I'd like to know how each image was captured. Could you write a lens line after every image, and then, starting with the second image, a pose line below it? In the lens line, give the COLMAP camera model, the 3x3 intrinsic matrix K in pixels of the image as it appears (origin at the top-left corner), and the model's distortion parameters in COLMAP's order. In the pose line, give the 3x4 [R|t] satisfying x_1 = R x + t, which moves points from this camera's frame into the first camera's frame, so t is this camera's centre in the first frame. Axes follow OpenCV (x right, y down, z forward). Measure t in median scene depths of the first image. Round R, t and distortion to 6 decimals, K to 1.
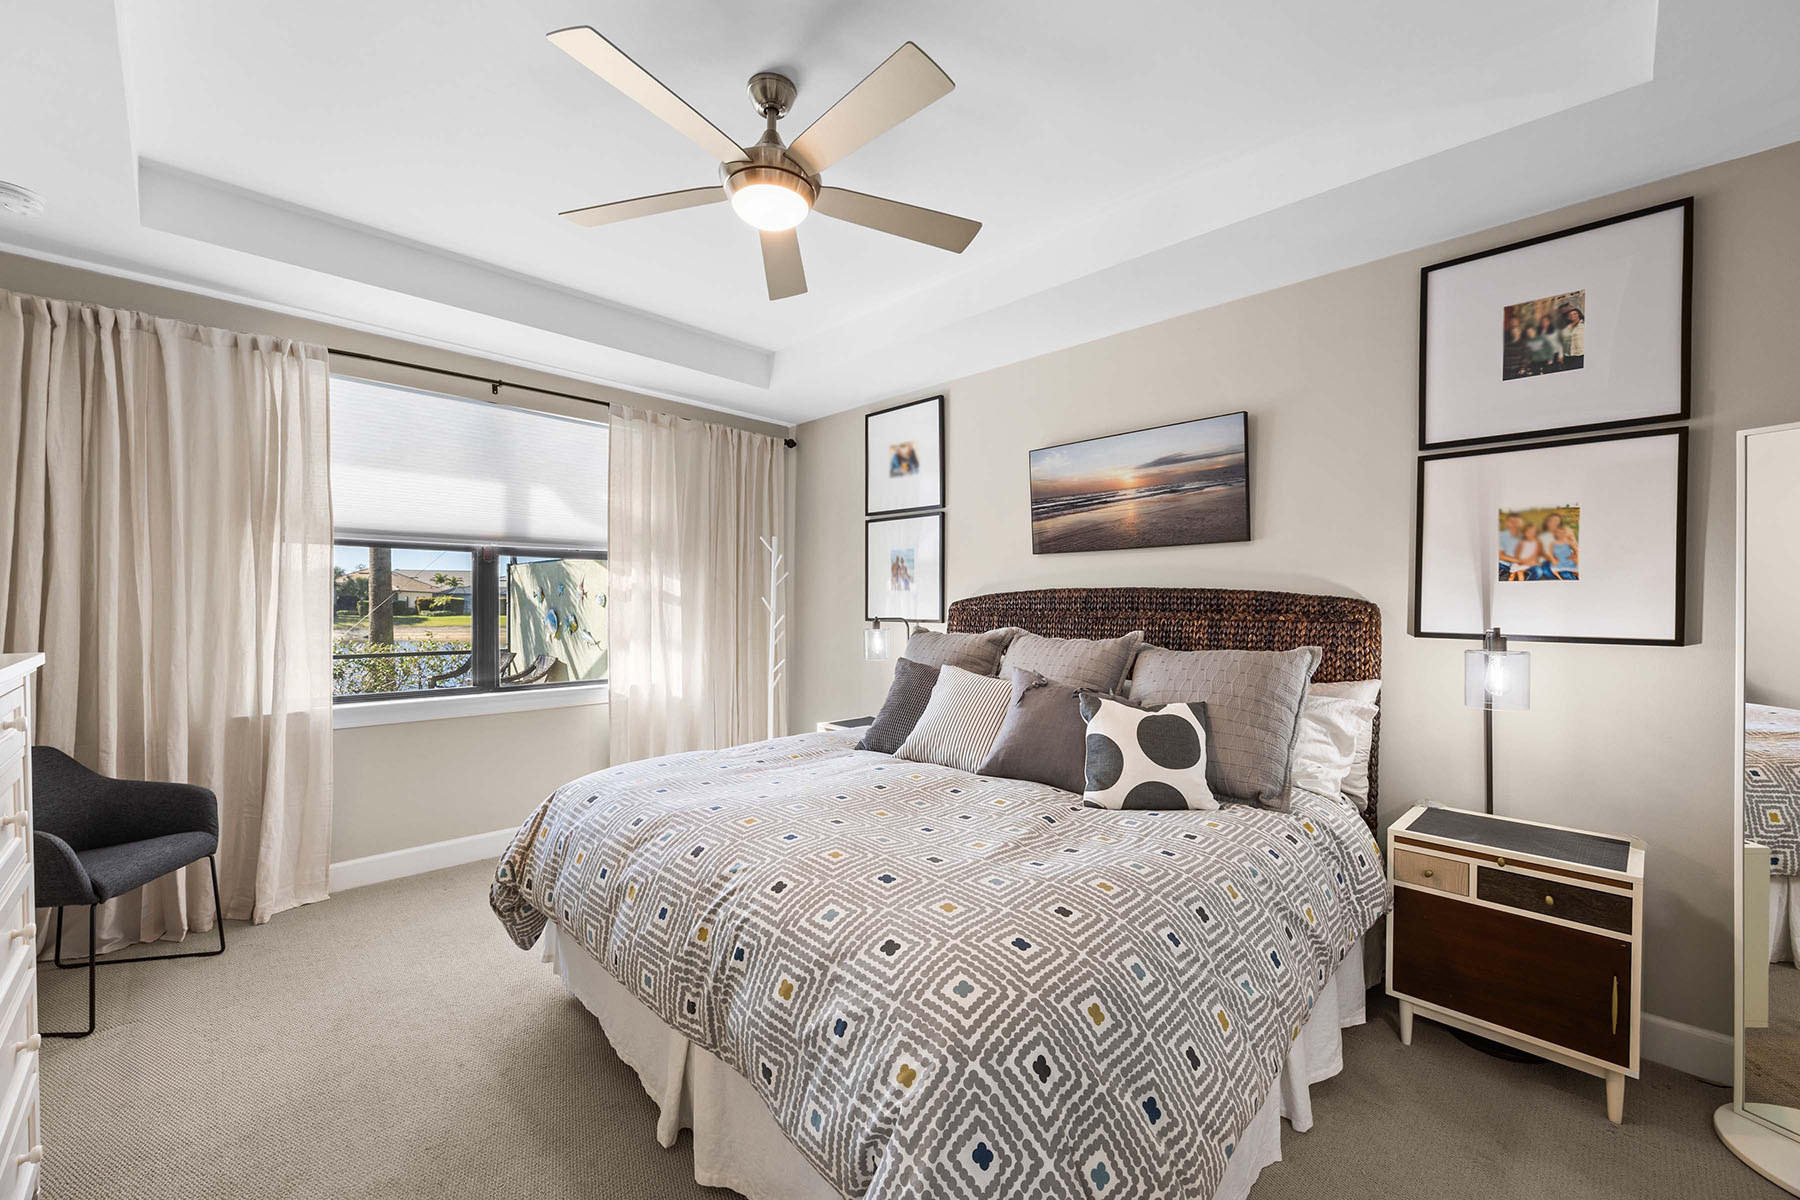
lens RADIAL K [[687.1, 0, 887.2], [0, 687.1, 619.7], [0, 0, 1]] dist [-0.003465, 0.000775]
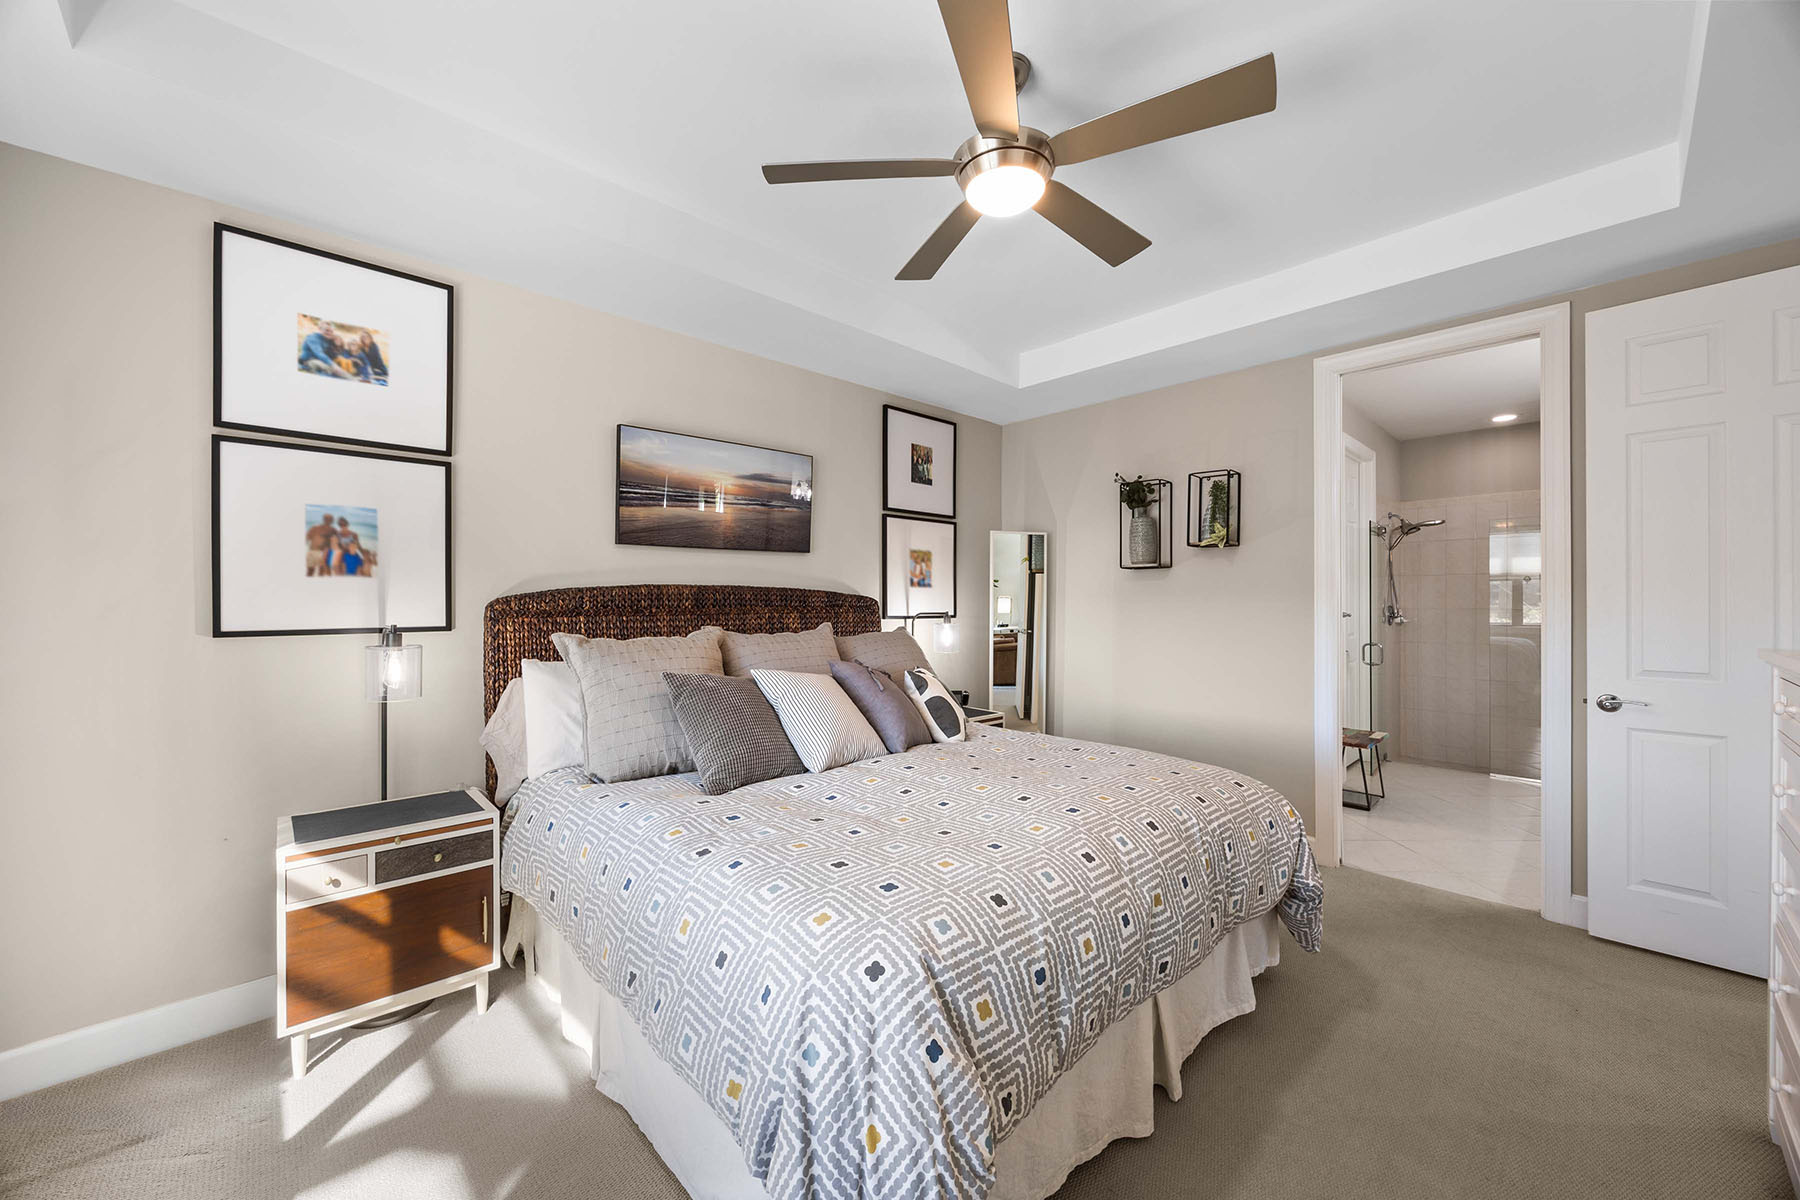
lens RADIAL K [[687.1, 0, 916.9], [0, 687.1, 592.8], [0, 0, 1]] dist [-0.003465, 0.000775]
pose [[0.006014, 0.003371, 0.999976, -0.995796], [0.028729, 0.999581, -0.003543, -0.033171], [-0.999569, 0.028749, 0.005915, 0.975589]]
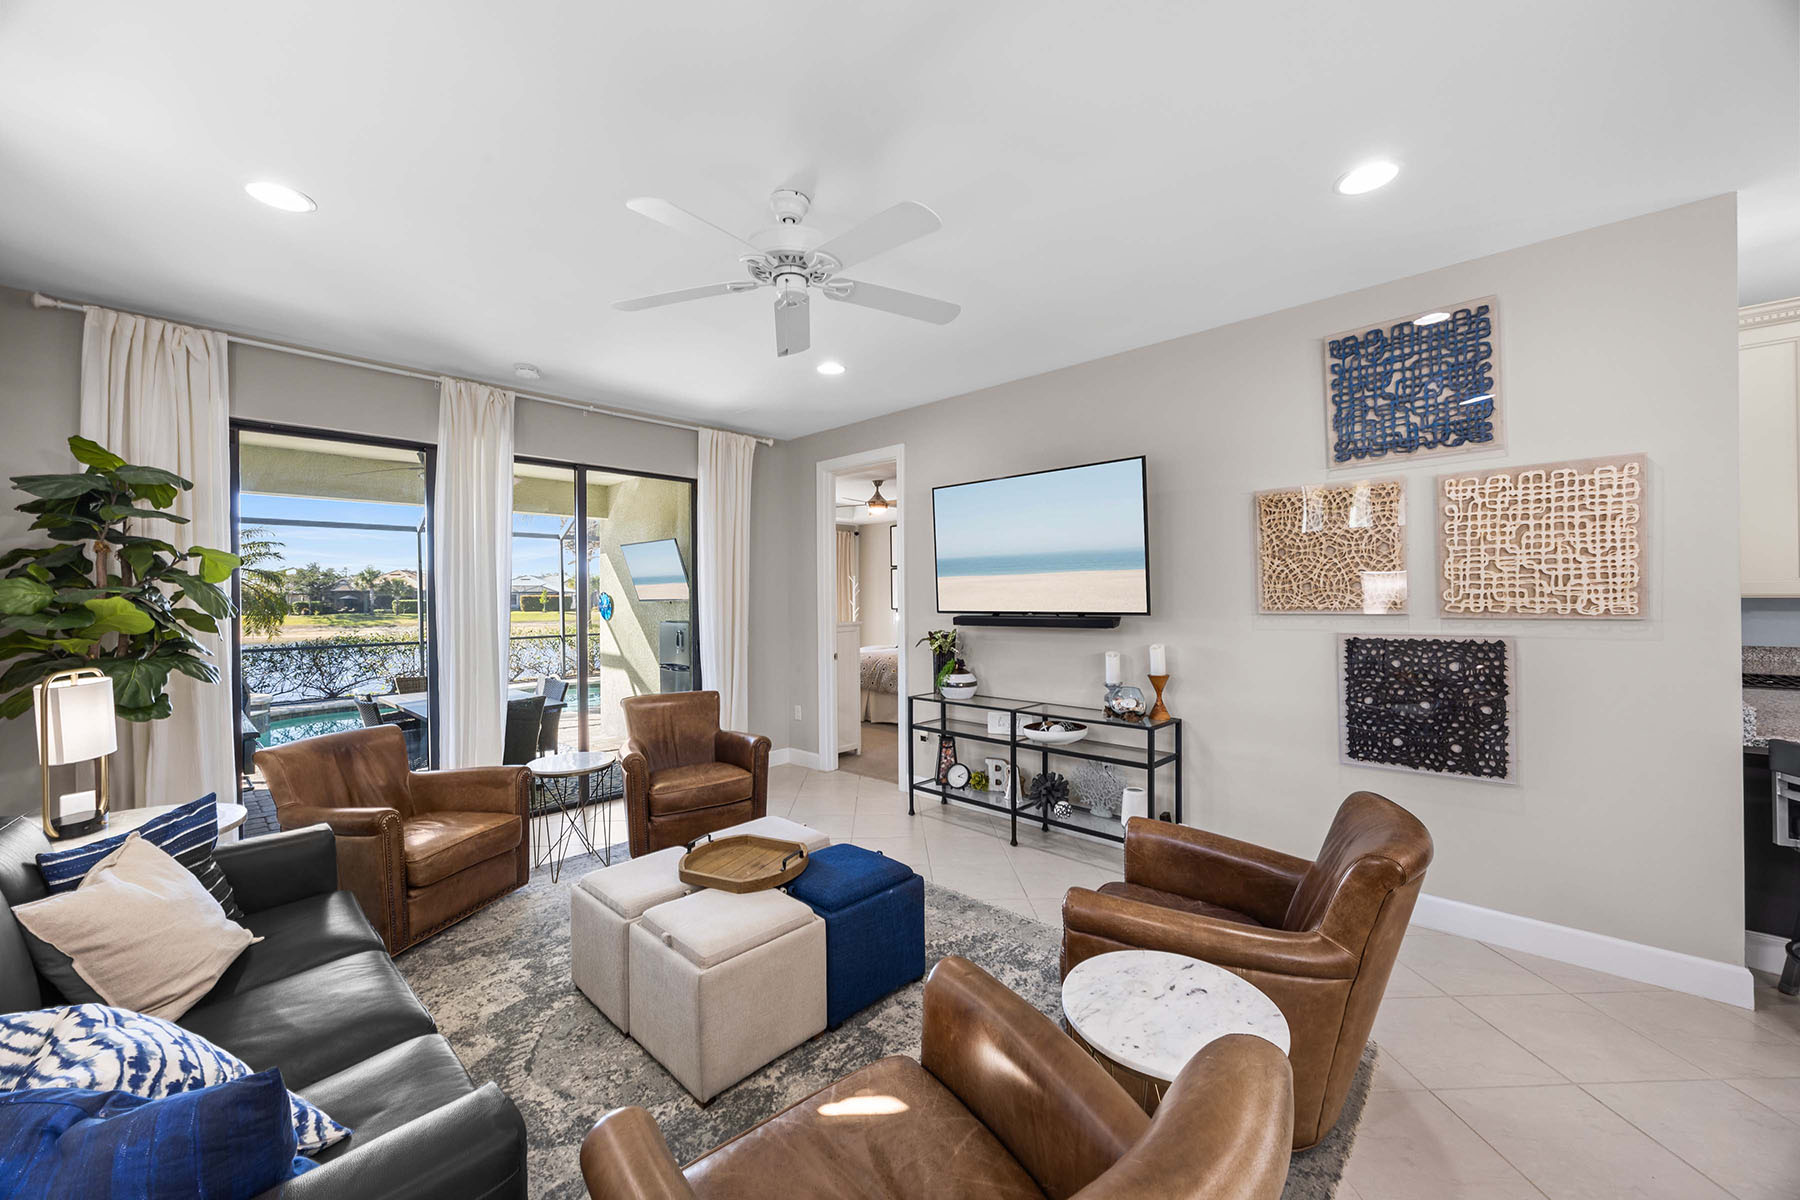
lens RADIAL K [[687.1, 0, 905.3], [0, 687.1, 590.5], [0, 0, 1]] dist [-0.003465, 0.000775]
pose [[0.999329, -0.001329, 0.036603, -0.126700], [0.002814, 0.999174, -0.040550, 0.061421], [-0.036518, 0.040626, 0.998507, -2.719625]]
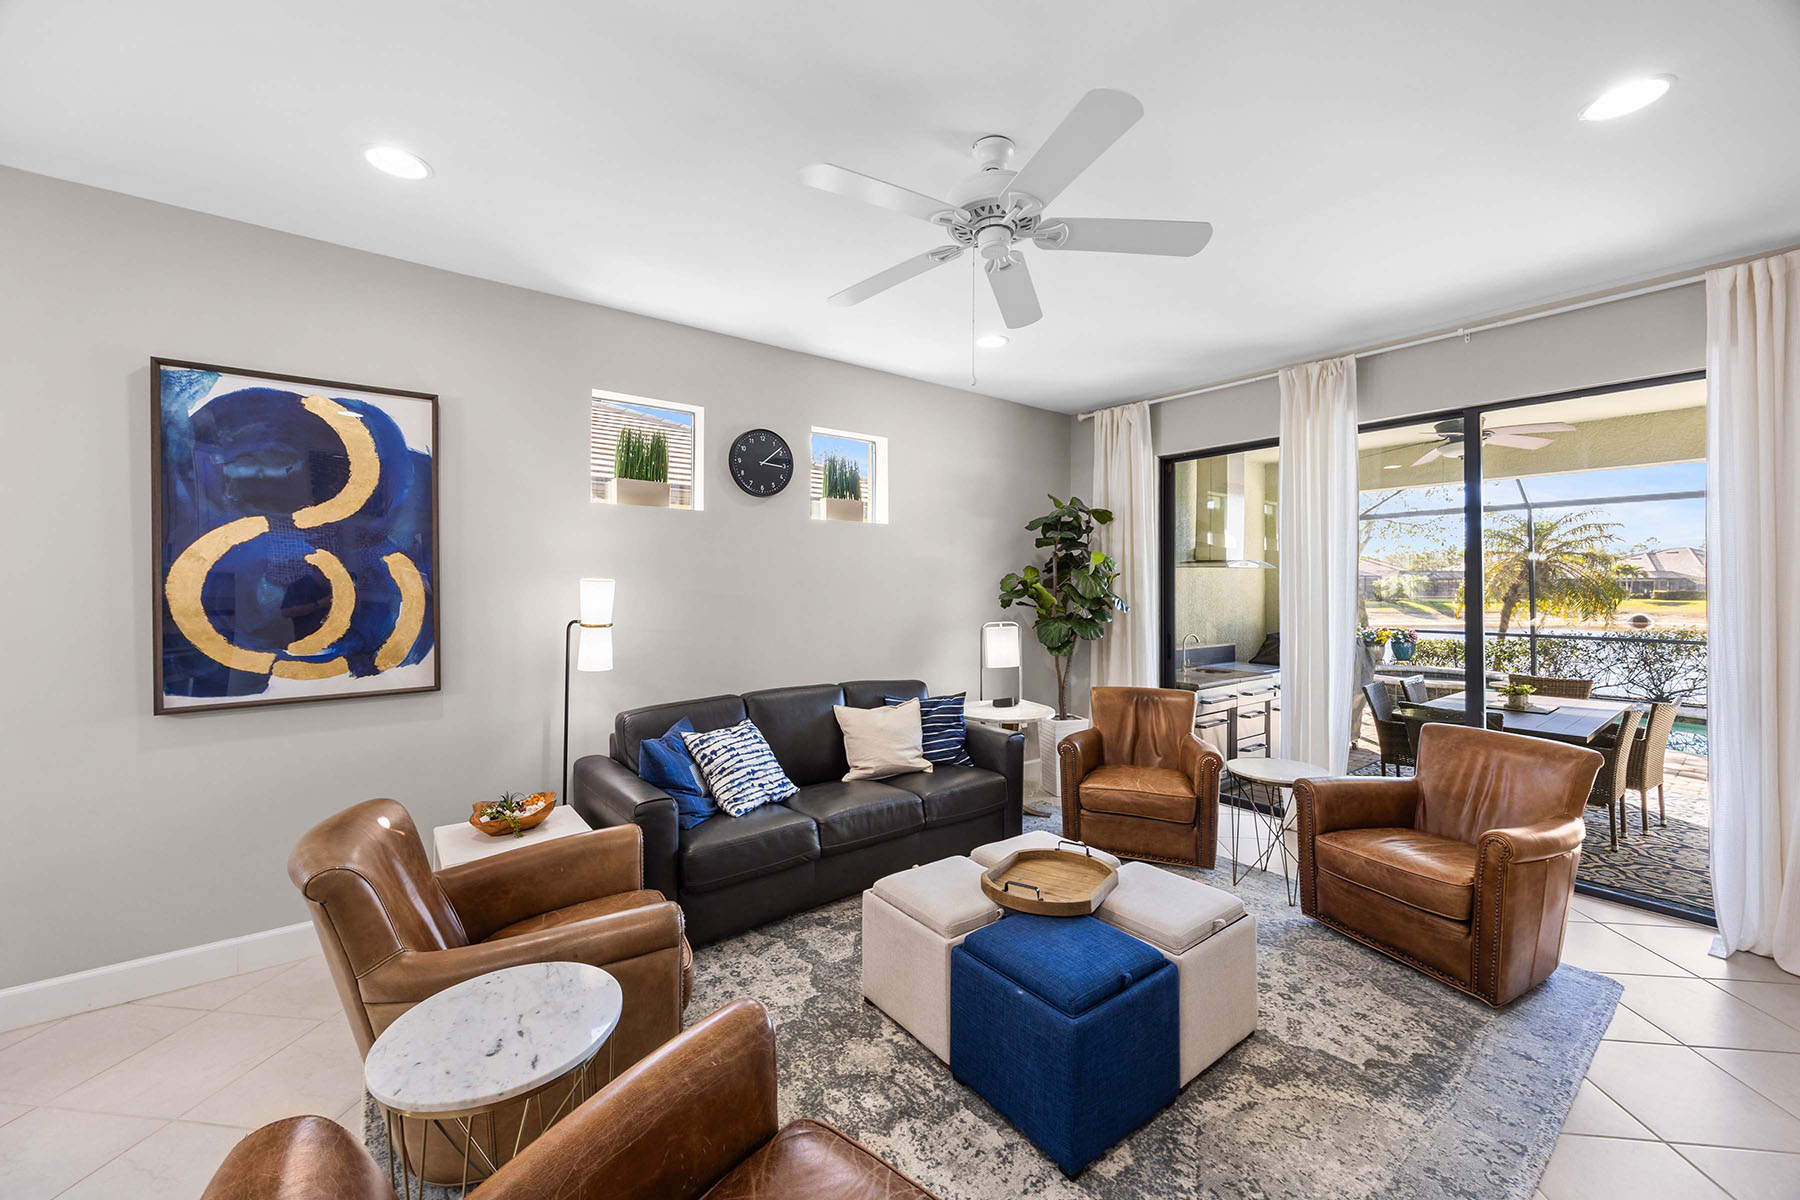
lens RADIAL K [[687.1, 0, 901.4], [0, 687.1, 580.7], [0, 0, 1]] dist [-0.003465, 0.000775]
pose [[-0.125327, -0.000663, -0.992115, 0.693953], [-0.030484, 0.999530, 0.003182, 0.018594], [0.991647, 0.030643, -0.125289, -1.665679]]
